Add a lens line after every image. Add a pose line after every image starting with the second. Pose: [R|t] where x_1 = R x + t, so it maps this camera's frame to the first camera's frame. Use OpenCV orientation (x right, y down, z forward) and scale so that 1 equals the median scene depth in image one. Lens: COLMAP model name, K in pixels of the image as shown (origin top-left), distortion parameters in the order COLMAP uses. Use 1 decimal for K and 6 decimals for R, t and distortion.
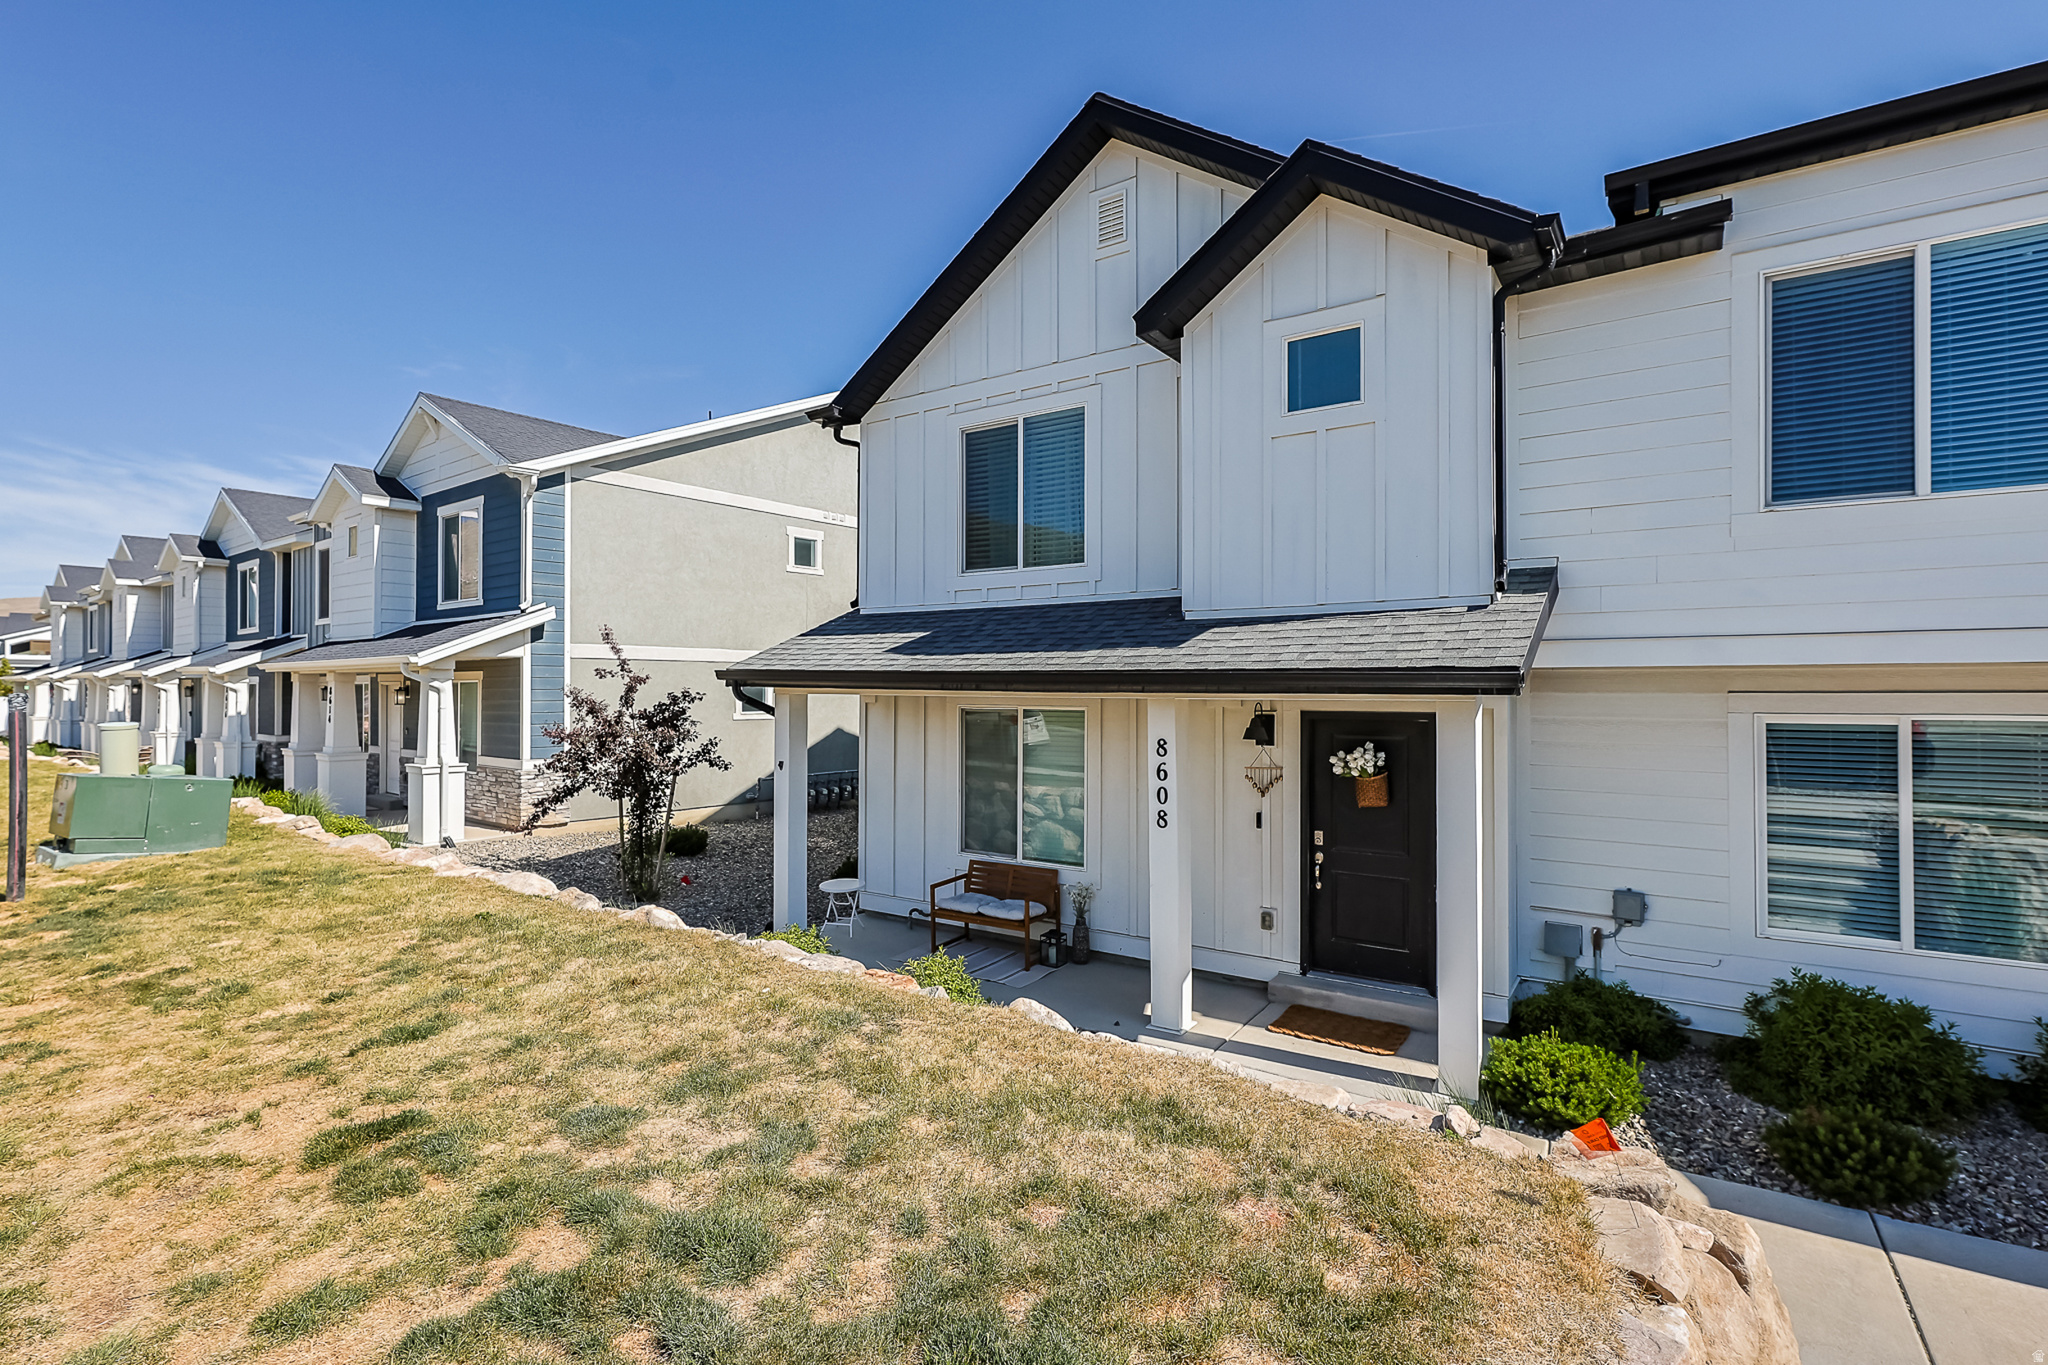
lens RADIAL K [[939.5, 0, 1030.8], [0, 939.5, 685.9], [0, 0, 1]] dist [0.003560, 0.000387]
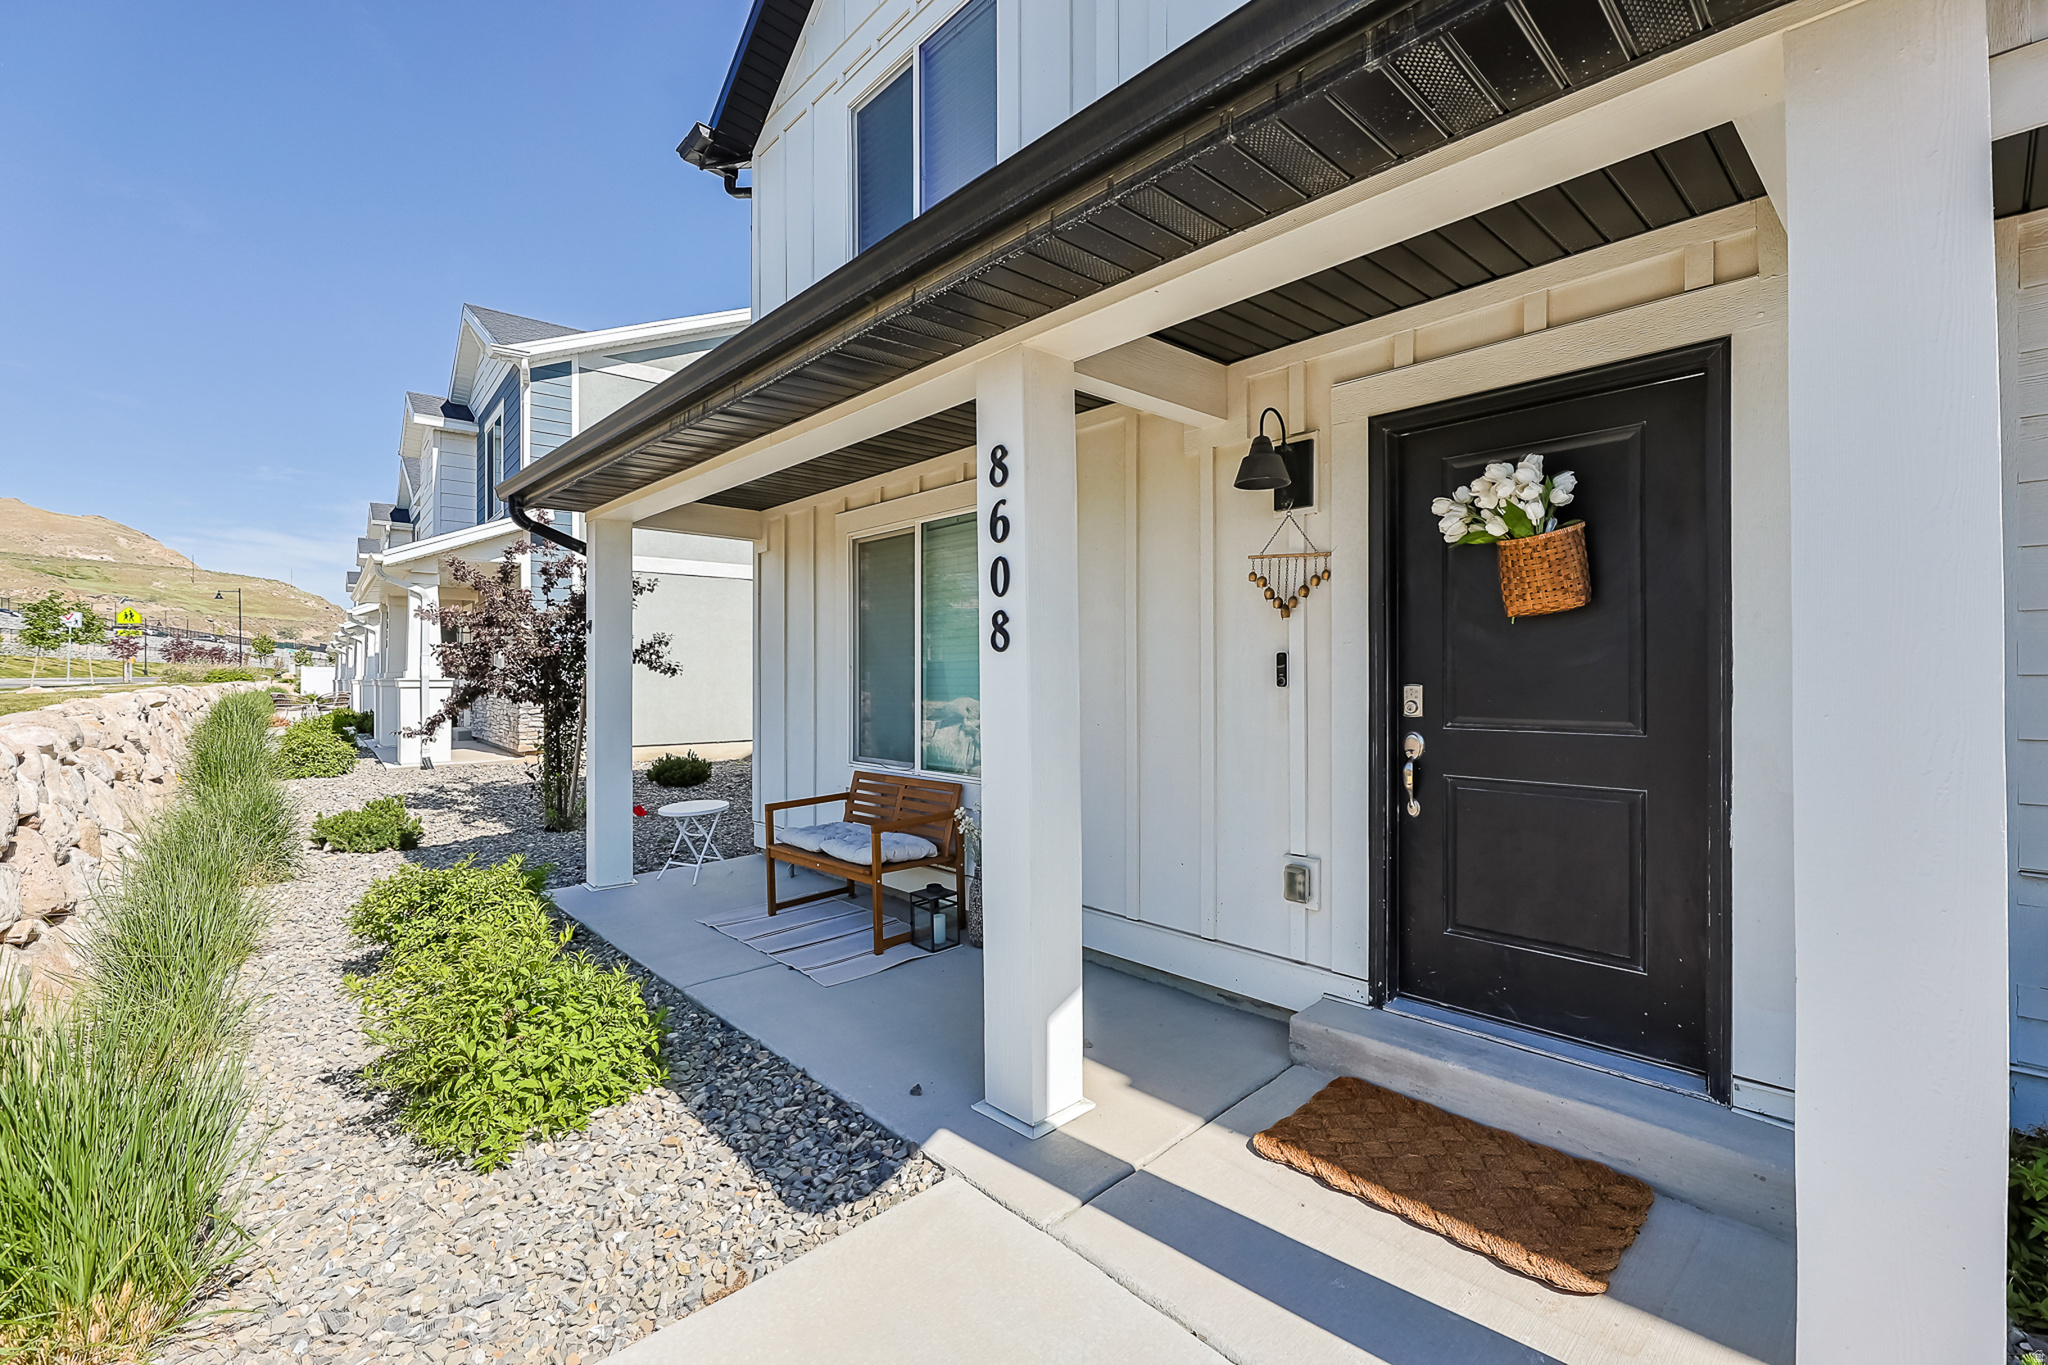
lens RADIAL K [[866.1, 0, 1026.9], [0, 866.1, 674.9], [0, 0, 1]] dist [-0.001722, -0.000206]
pose [[0.975869, -0.006640, -0.218254, 0.214306], [0.007560, 0.999966, 0.003381, 0.144357], [0.218225, -0.004949, 0.975886, 0.551767]]
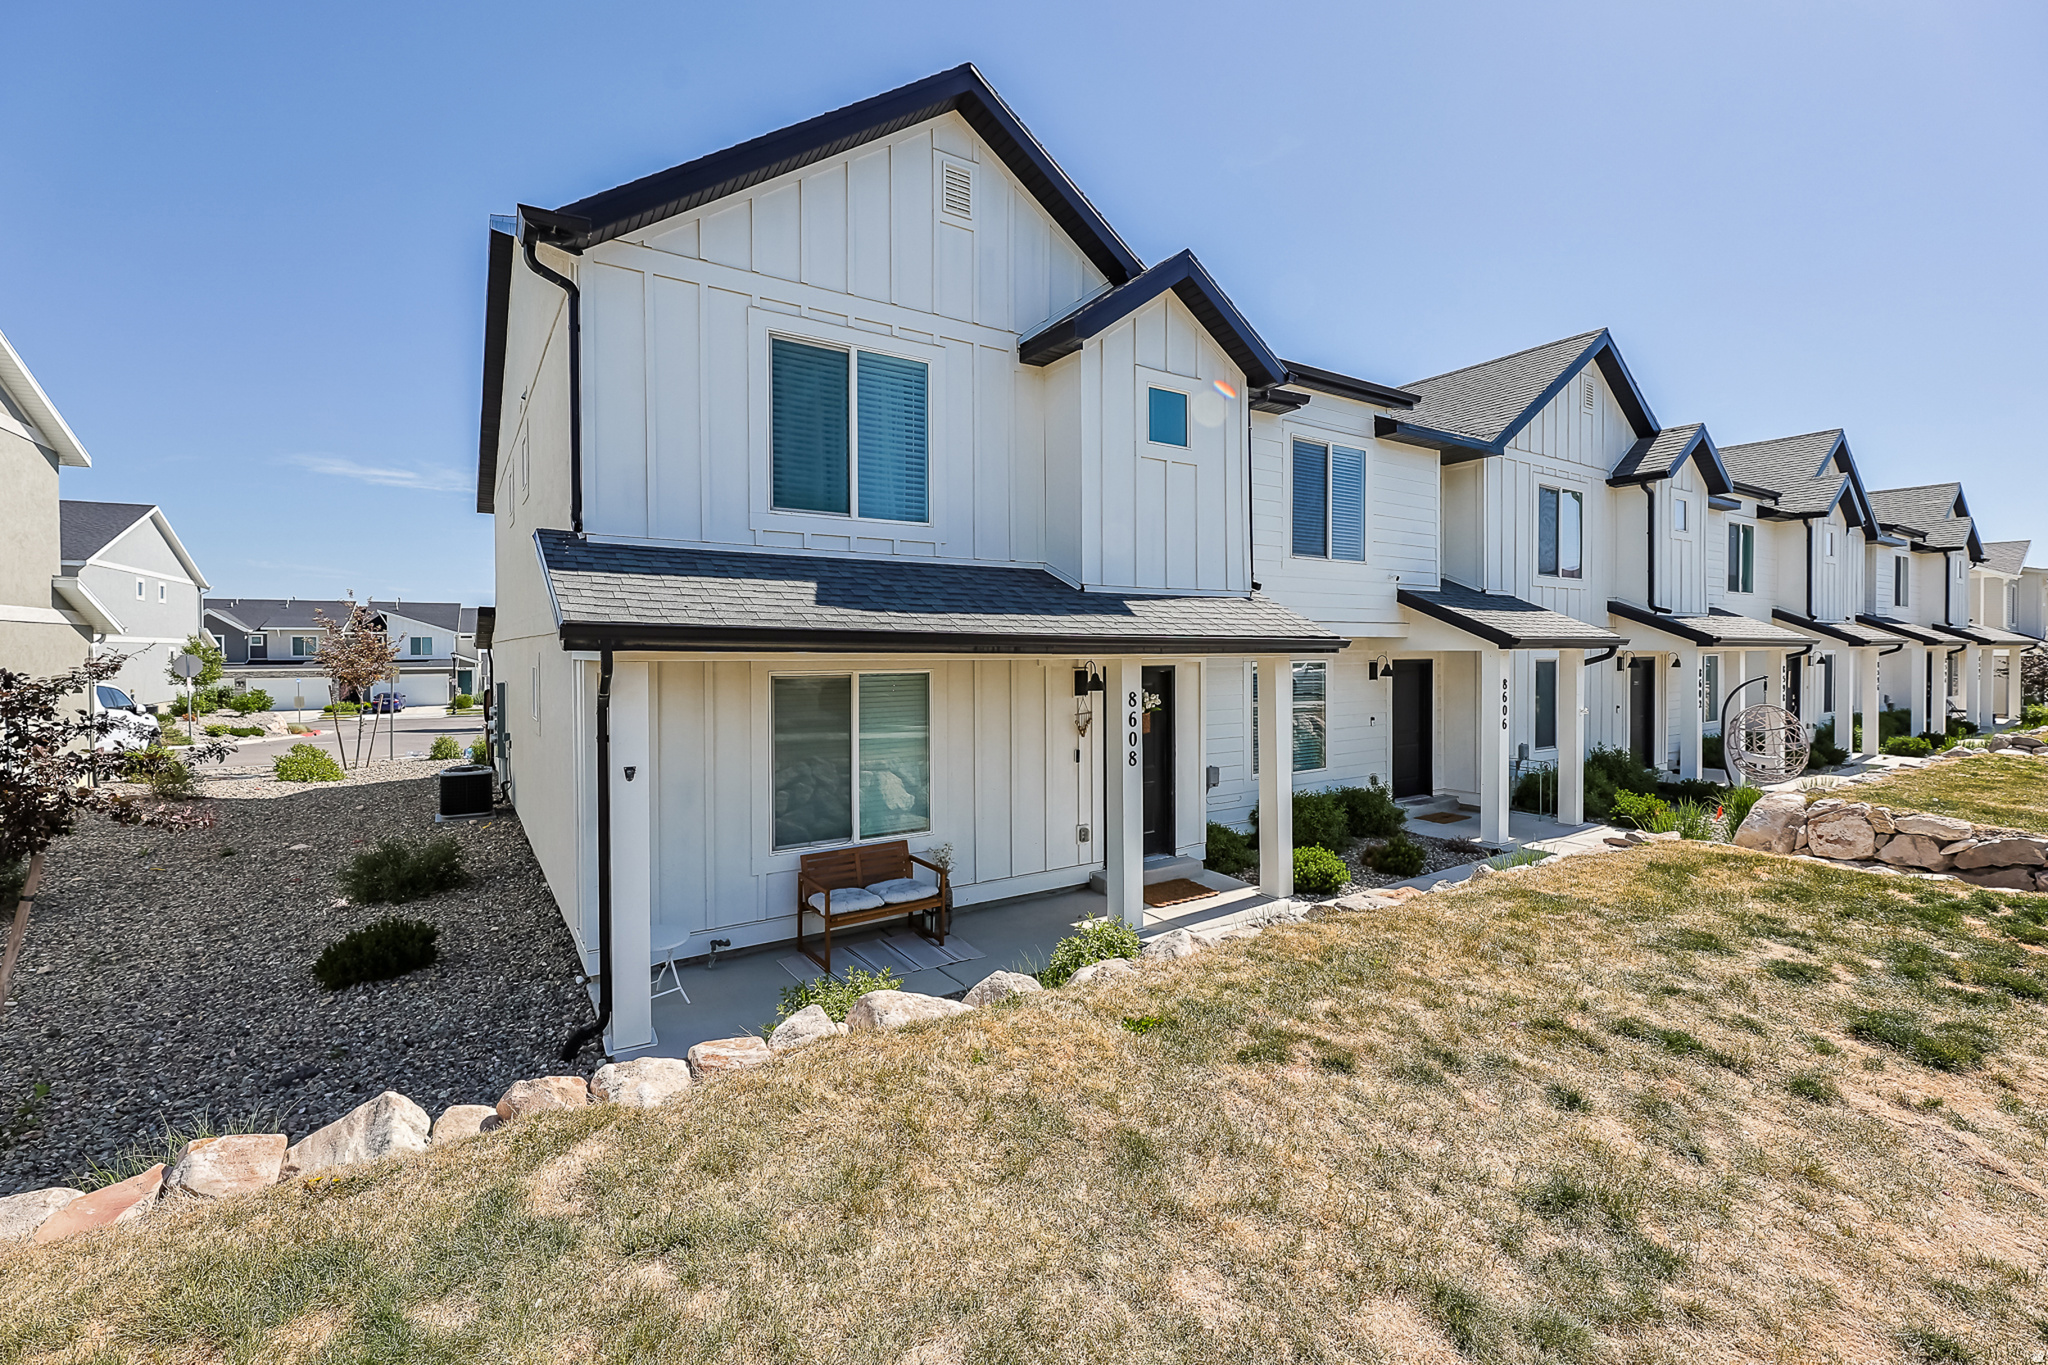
lens RADIAL K [[894.0, 0, 1030.1], [0, 894.0, 657.4], [0, 0, 1]] dist [0.000320, -0.000082]
pose [[0.379602, -0.014839, 0.925031, -0.875274], [-0.000682, 0.999867, 0.016319, -0.006093], [-0.925150, -0.006826, 0.379542, 0.616423]]
